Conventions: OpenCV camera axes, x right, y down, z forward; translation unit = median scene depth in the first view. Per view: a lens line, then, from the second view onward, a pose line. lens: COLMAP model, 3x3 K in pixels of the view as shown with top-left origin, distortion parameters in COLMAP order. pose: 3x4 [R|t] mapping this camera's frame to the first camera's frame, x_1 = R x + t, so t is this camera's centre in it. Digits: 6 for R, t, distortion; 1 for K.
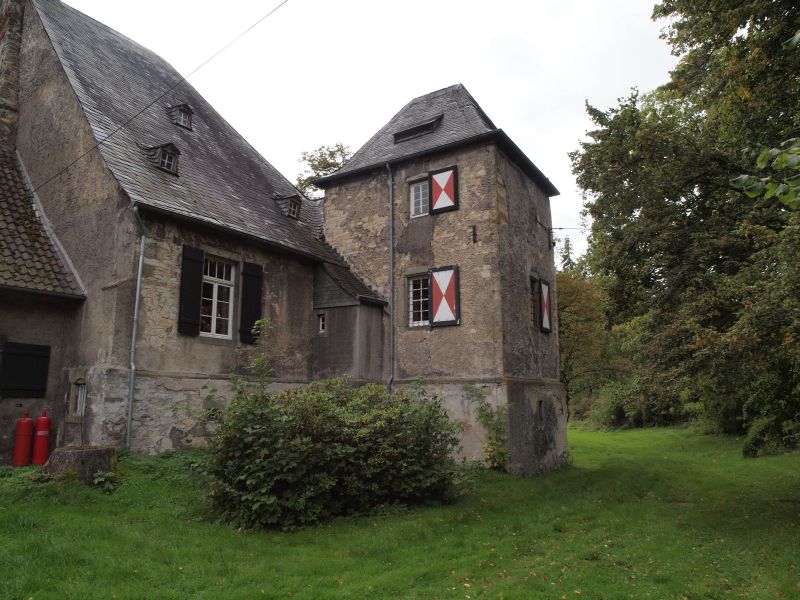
lens RADIAL K [[567.6, 0, 400.0], [0, 567.6, 300.0], [0, 0, 1]] dist [-0.138503, 0.114584]
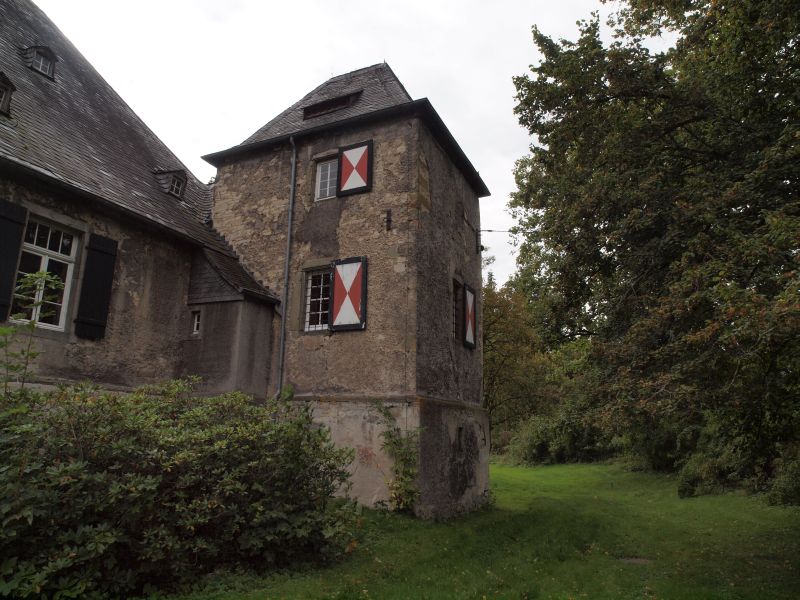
lens RADIAL K [[567.6, 0, 400.0], [0, 567.6, 300.0], [0, 0, 1]] dist [-0.138503, 0.114584]
pose [[0.989837, 0.051742, 0.132462, 0.042944], [-0.044293, 0.997300, -0.058578, 0.044562], [-0.135135, 0.052116, 0.989456, 0.181160]]
